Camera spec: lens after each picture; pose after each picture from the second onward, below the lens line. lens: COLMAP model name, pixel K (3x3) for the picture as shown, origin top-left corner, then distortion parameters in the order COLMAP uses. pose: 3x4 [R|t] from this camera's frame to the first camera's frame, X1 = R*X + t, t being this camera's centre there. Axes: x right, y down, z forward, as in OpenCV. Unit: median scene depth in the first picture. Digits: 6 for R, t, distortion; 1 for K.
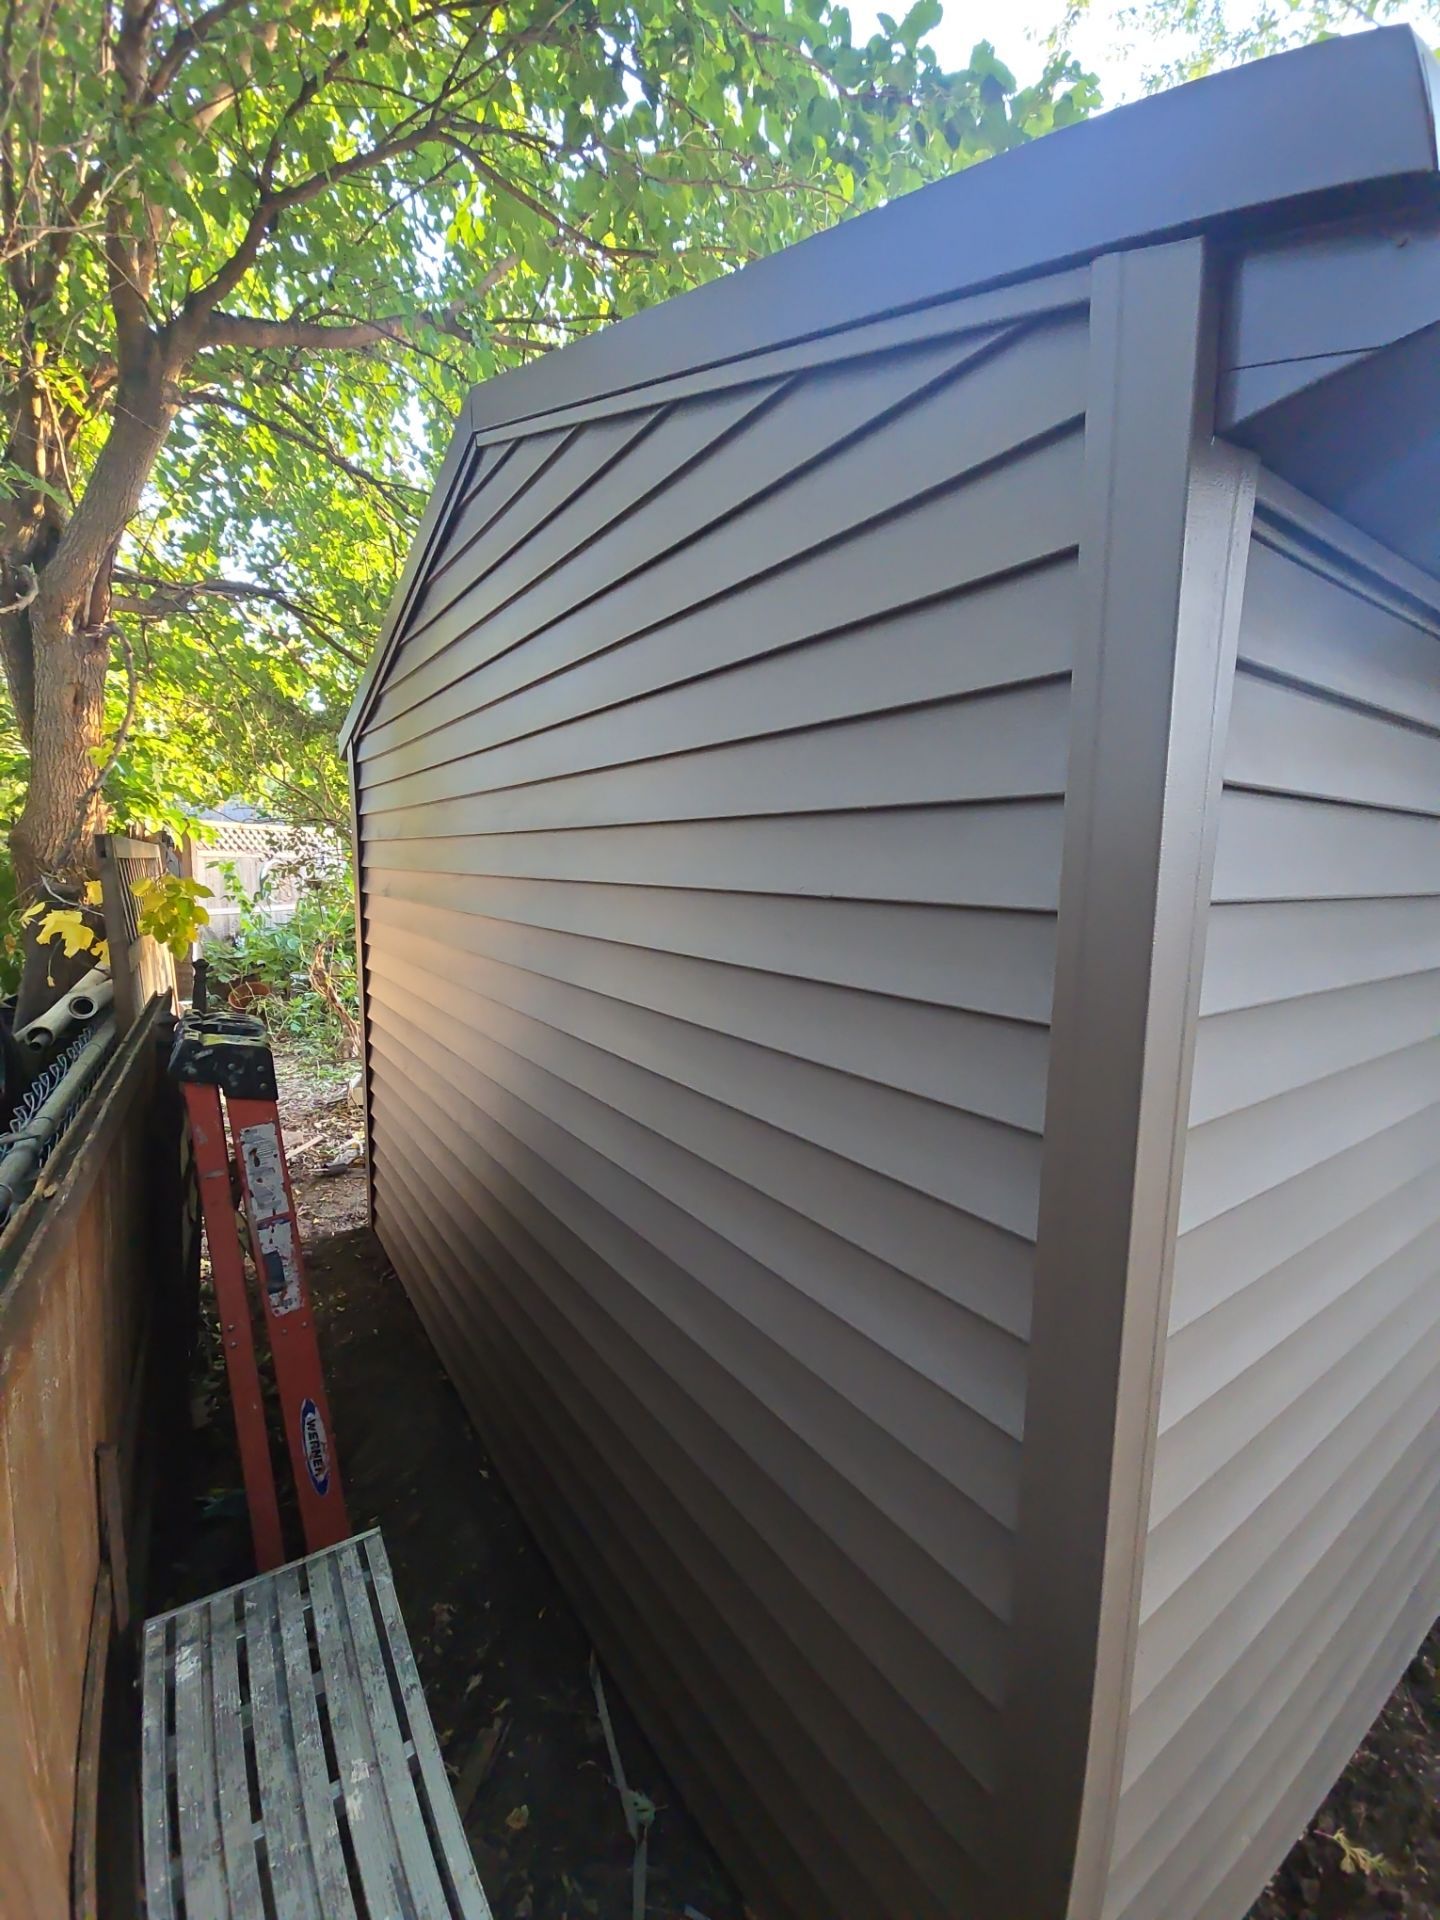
lens RADIAL K [[782.8, 0, 718.8], [0, 782.8, 966.8], [0, 0, 1]] dist [0.023363, -0.019238]
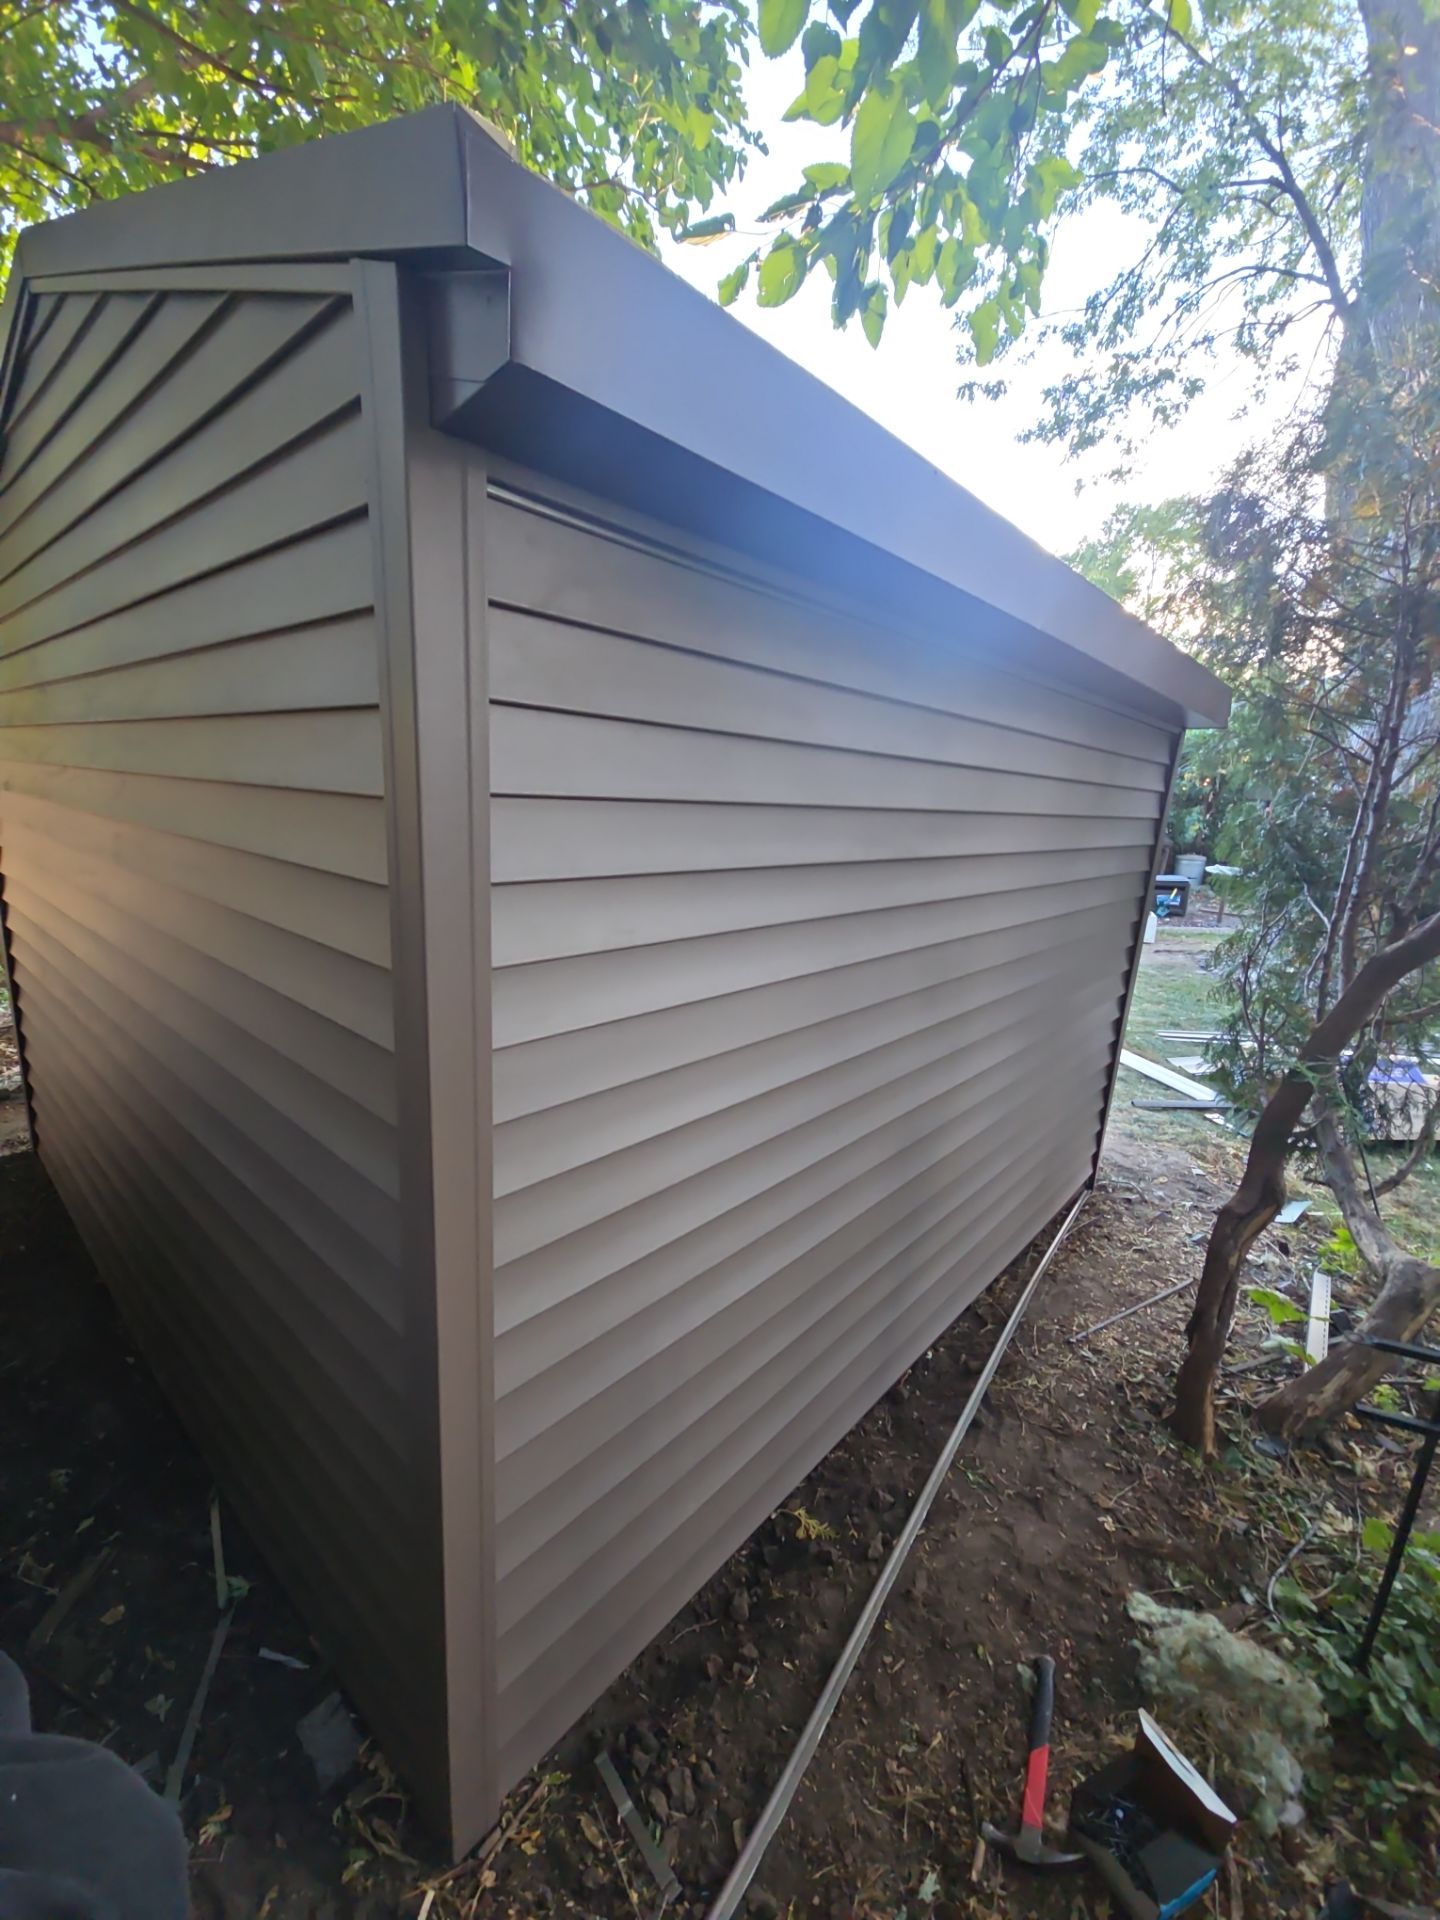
lens RADIAL K [[800.6, 0, 720.0], [0, 800.6, 960.0], [0, 0, 1]] dist [-0.028674, 0.012766]
pose [[0.970315, -0.017654, 0.241199, 0.324593], [-0.004286, 0.995920, 0.090136, 0.038941], [-0.241806, -0.088494, 0.966281, -0.214494]]
